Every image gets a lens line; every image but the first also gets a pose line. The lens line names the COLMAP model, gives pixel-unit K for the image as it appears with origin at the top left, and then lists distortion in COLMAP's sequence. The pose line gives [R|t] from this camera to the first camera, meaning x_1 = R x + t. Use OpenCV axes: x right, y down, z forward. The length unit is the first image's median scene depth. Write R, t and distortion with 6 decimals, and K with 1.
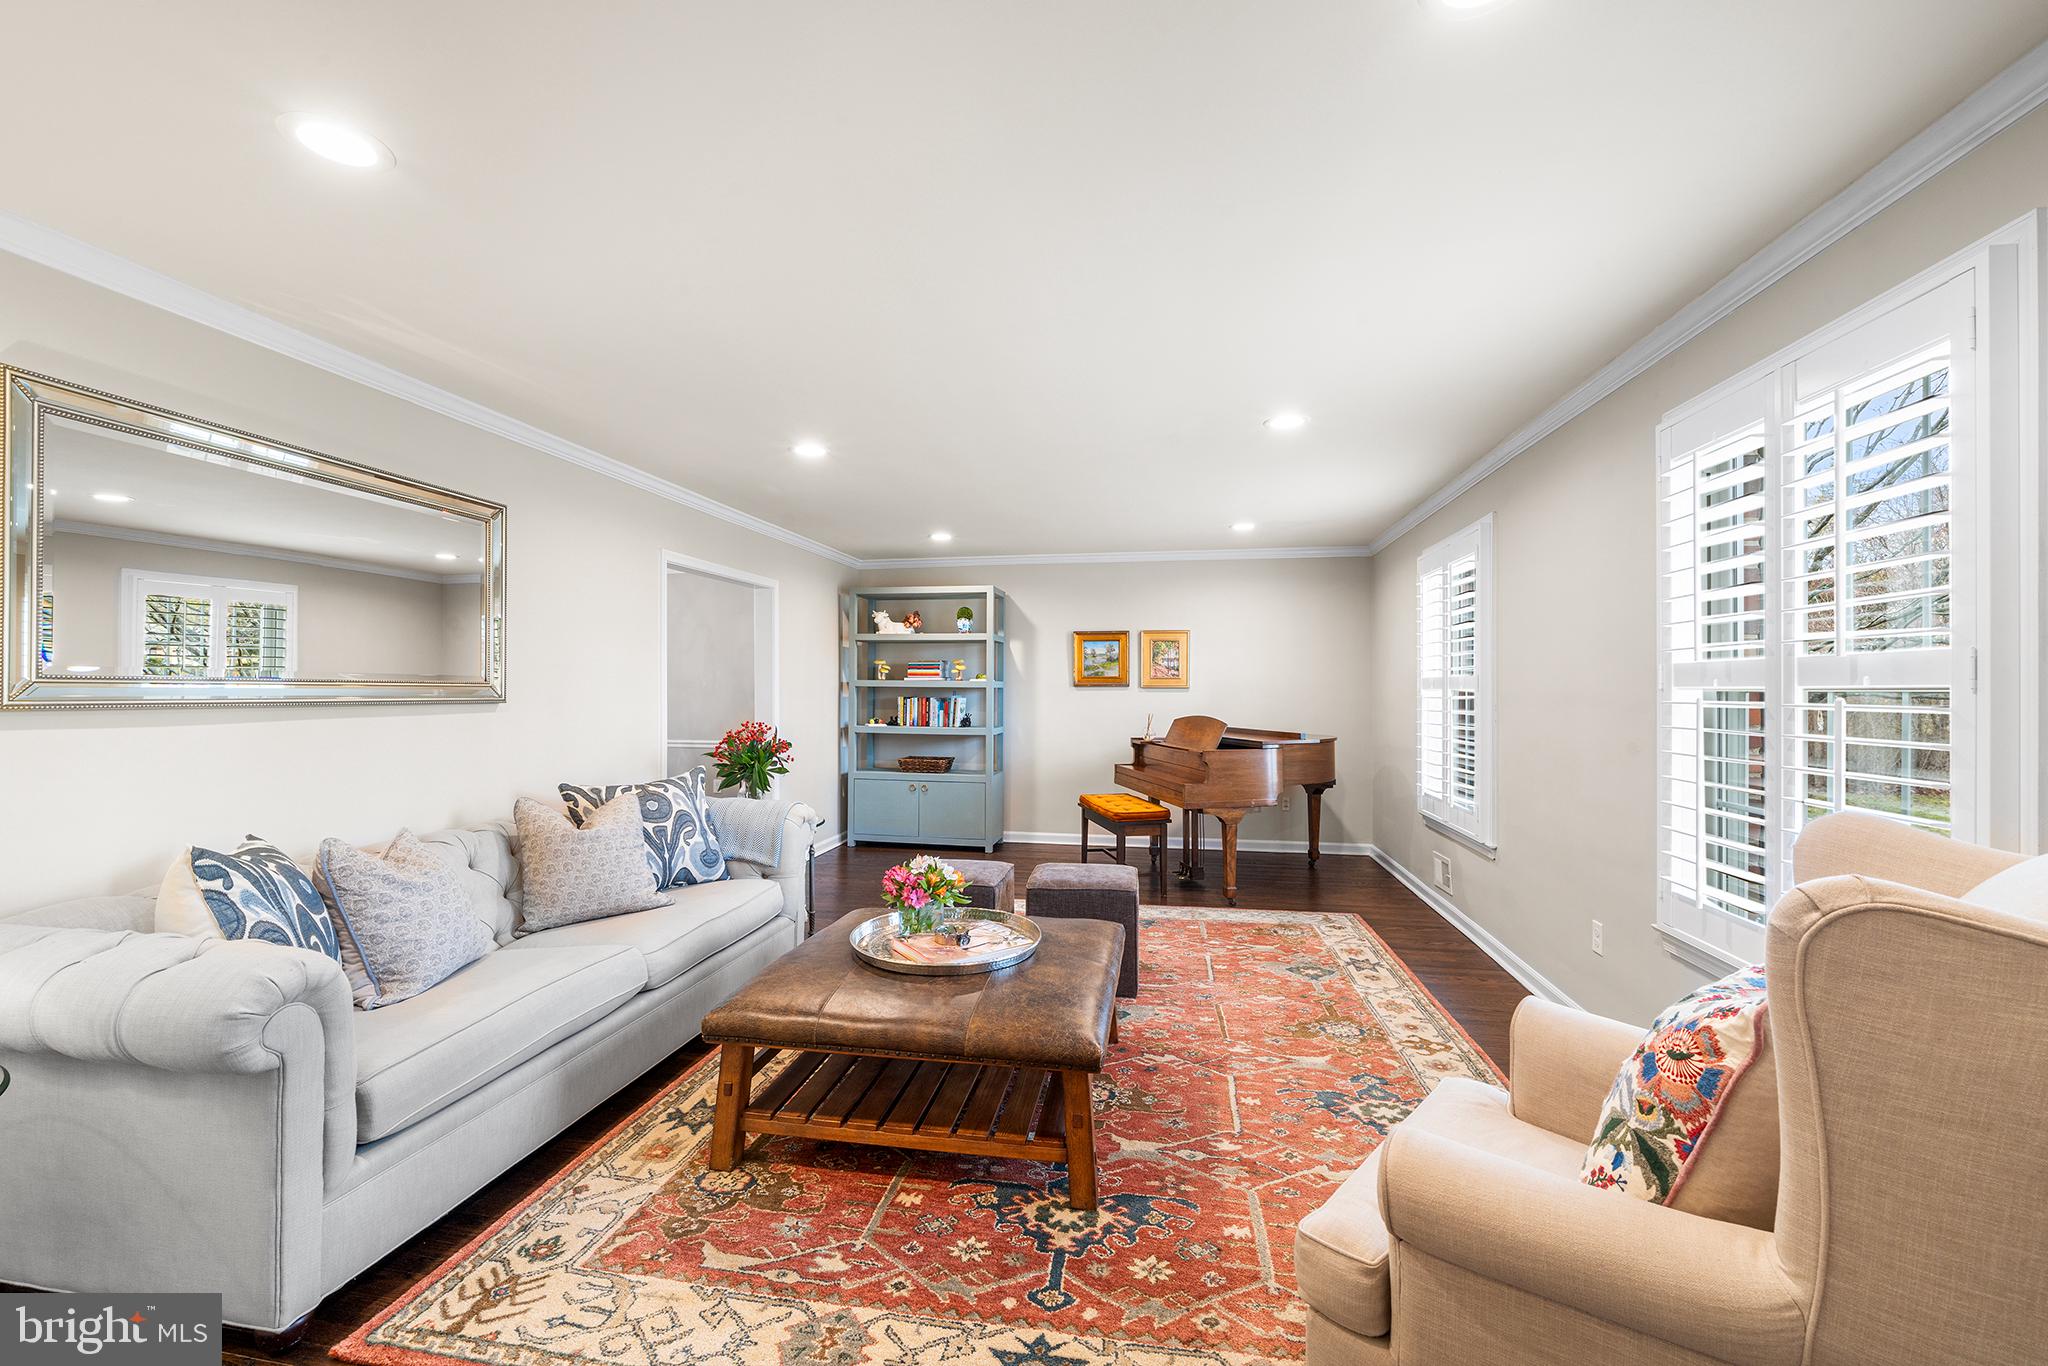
lens RADIAL K [[825.0, 0, 1029.0], [0, 825.0, 684.0], [0, 0, 1]] dist [-0.001060, -0.000186]
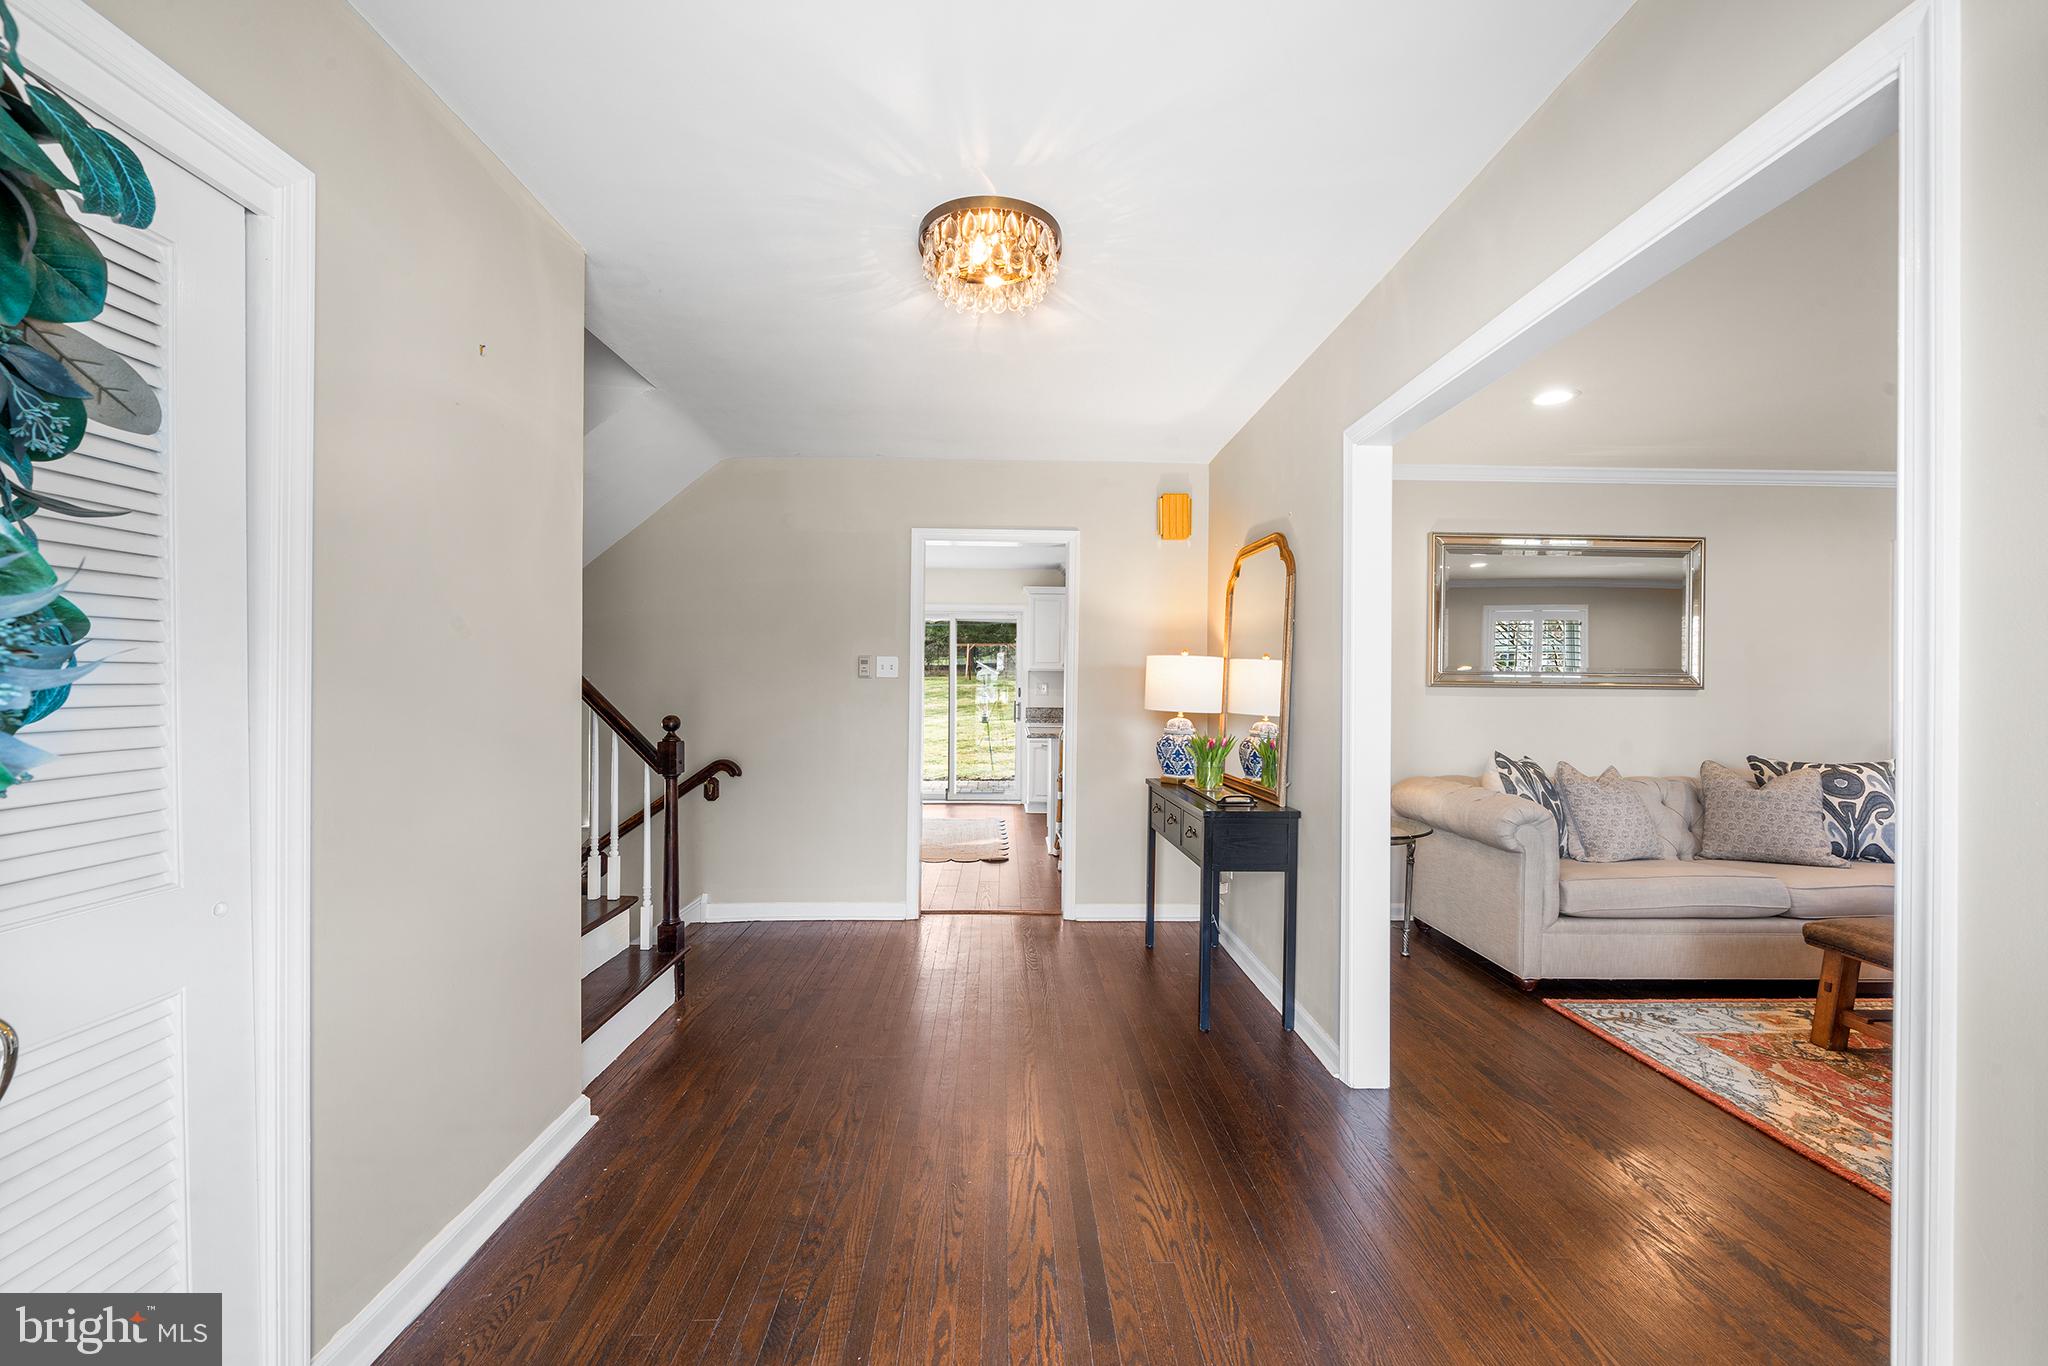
lens RADIAL K [[802.6, 0, 1020.0], [0, 802.6, 689.8], [0, 0, 1]] dist [-0.002908, -0.000219]
pose [[0.202119, 0.009886, -0.979311, 0.572213], [-0.001060, 0.999951, 0.009876, 0.017640], [0.979360, -0.000958, 0.202119, -0.464072]]
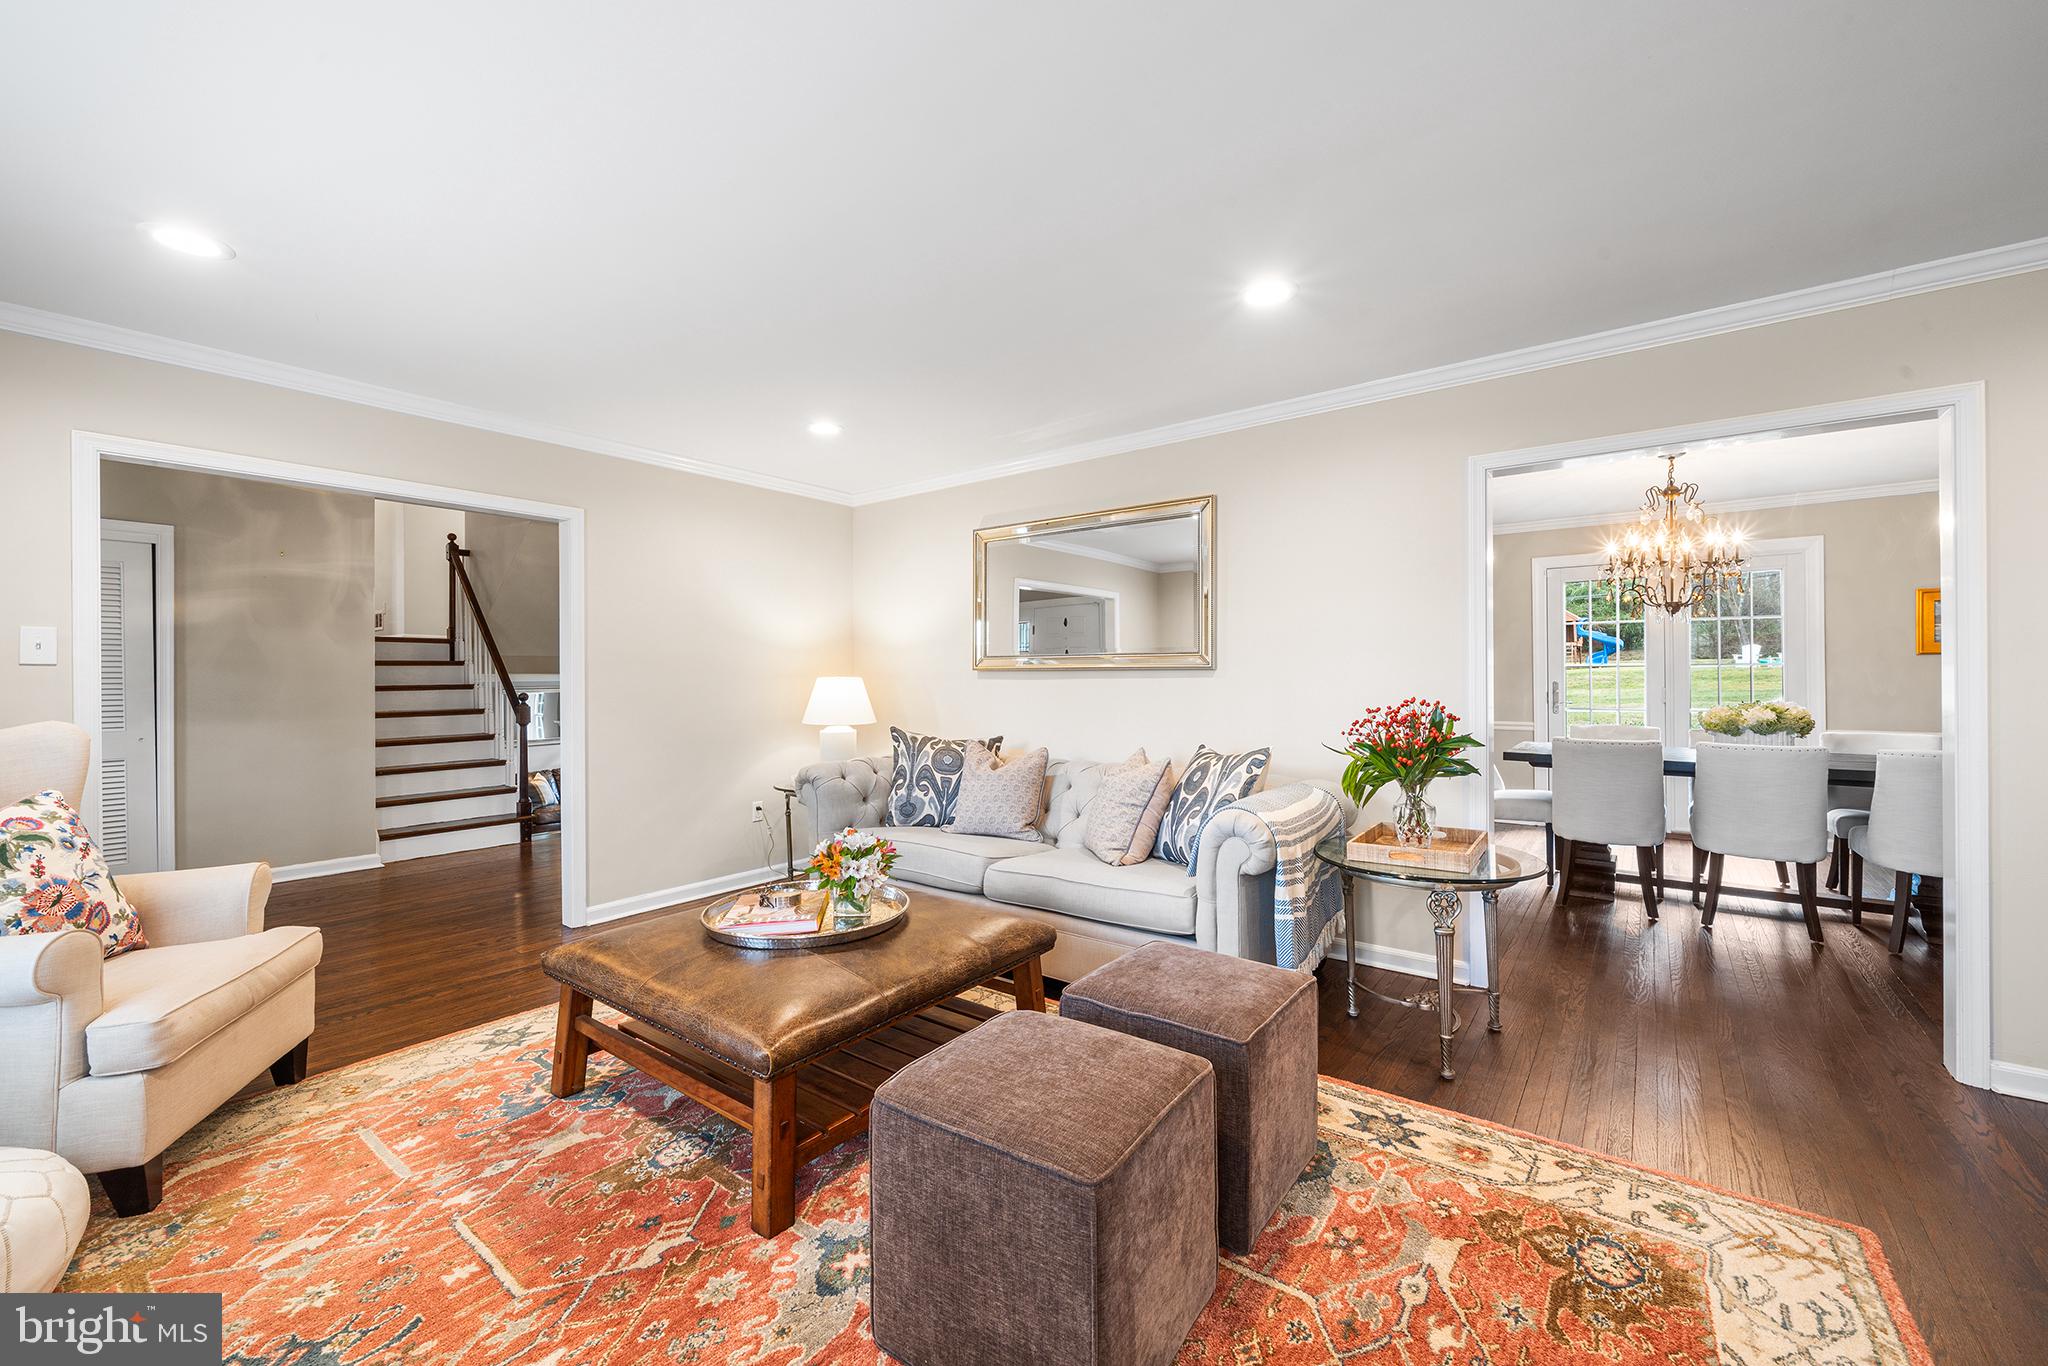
lens RADIAL K [[801.5, 0, 1024.0], [0, 801.5, 683.0], [0, 0, 1]] dist [0.000960, 0.000161]
pose [[-0.459011, 0.010364, -0.888370, 0.690276], [0.009719, 0.999931, 0.006644, 0.045452], [0.888378, -0.005585, -0.459080, 1.873999]]
